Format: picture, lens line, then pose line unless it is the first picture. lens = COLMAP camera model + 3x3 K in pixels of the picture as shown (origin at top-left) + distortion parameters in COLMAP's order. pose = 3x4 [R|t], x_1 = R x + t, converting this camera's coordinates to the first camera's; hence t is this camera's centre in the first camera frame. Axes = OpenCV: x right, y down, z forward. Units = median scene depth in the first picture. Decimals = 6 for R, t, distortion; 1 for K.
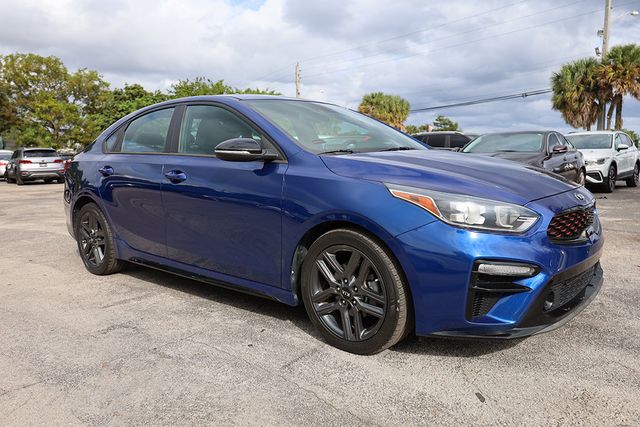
lens RADIAL K [[481.9, 0, 320.2], [0, 481.9, 213.8], [0, 0, 1]] dist [0.004935, 0.002222]
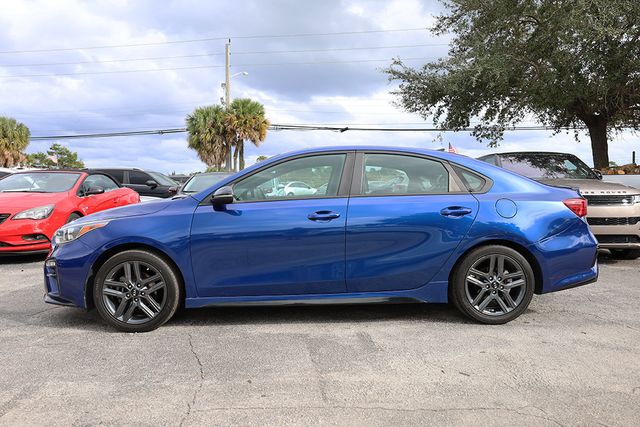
lens RADIAL K [[489.2, 0, 321.6], [0, 489.2, 213.4], [0, 0, 1]] dist [0.003215, -0.001412]
pose [[0.724844, -0.026630, 0.688398, -0.066838], [0.073579, 0.996529, -0.038925, -0.005457], [-0.684973, 0.078866, 0.724288, 0.012096]]
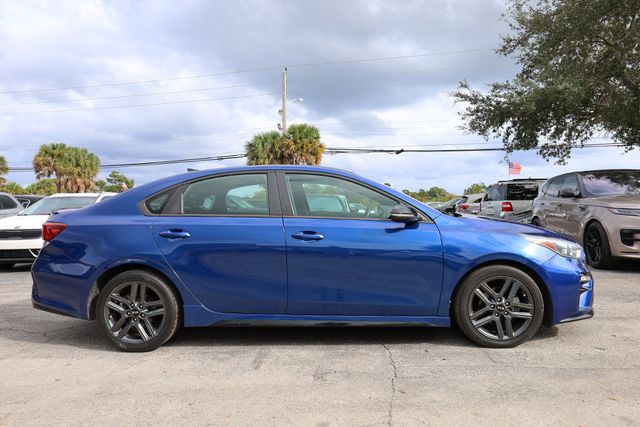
lens RADIAL K [[498.1, 0, 317.0], [0, 498.1, 213.9], [0, 0, 1]] dist [0.011080, -0.010651]
pose [[0.787640, -0.004286, 0.616121, -0.111856], [0.077451, 0.992733, -0.092106, -0.002291], [-0.611248, 0.120265, 0.782248, 0.007877]]
